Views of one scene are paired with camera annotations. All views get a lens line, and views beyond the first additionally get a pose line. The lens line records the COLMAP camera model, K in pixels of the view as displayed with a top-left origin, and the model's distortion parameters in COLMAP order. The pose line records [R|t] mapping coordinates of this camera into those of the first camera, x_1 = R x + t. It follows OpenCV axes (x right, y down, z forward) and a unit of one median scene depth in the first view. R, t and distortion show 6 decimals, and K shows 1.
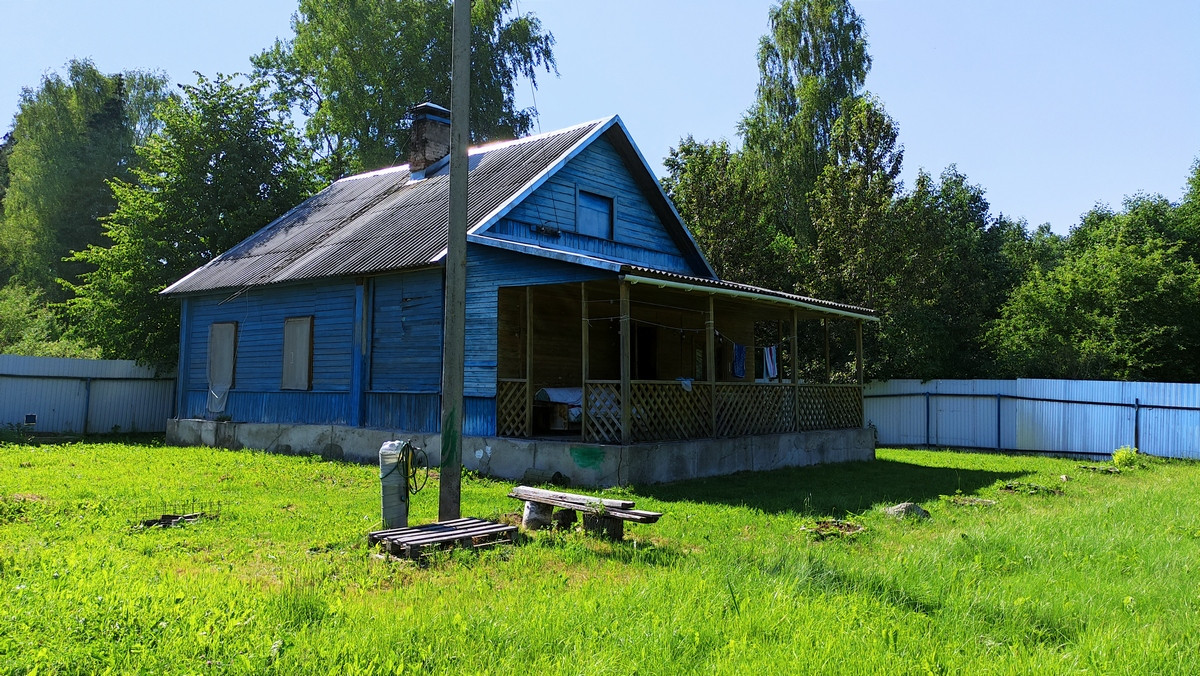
lens RADIAL K [[871.9, 0, 599.2], [0, 871.9, 337.6], [0, 0, 1]] dist [0.037276, -0.001567]
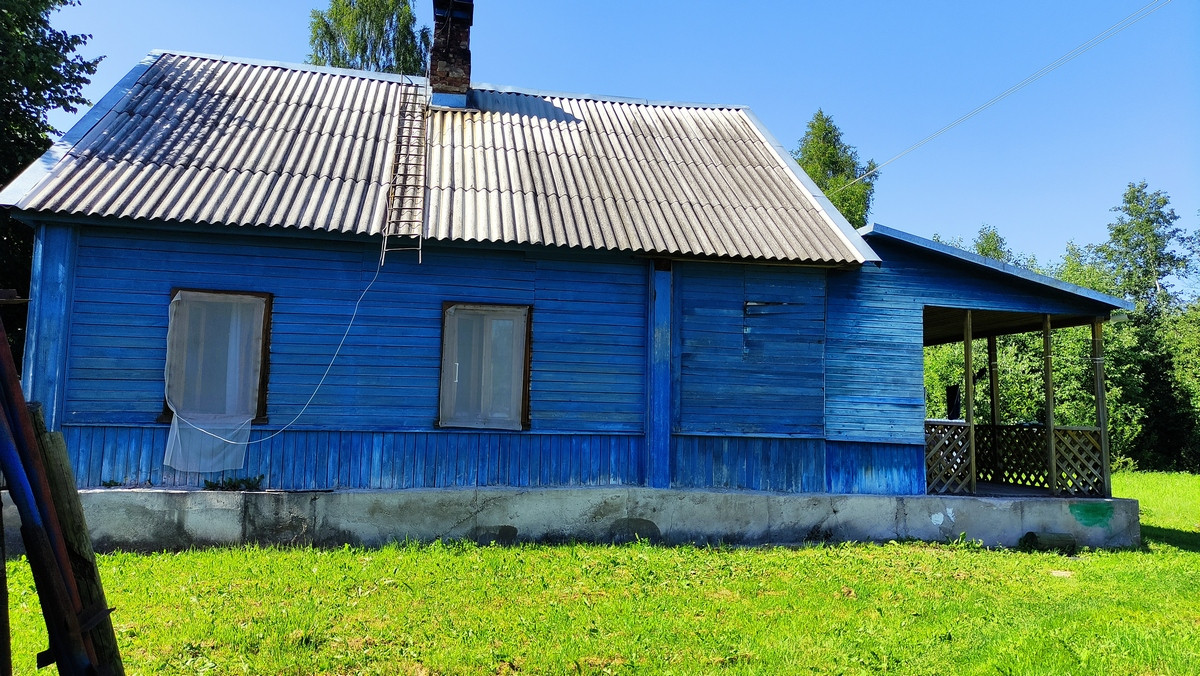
lens RADIAL K [[871.9, 0, 599.3], [0, 871.9, 339.1], [0, 0, 1]] dist [0.037276, -0.001567]
pose [[0.650192, 0.080335, 0.755511, -0.793116], [-0.058795, 0.996732, -0.055386, 0.029883], [-0.757492, -0.008408, 0.652791, 0.610453]]
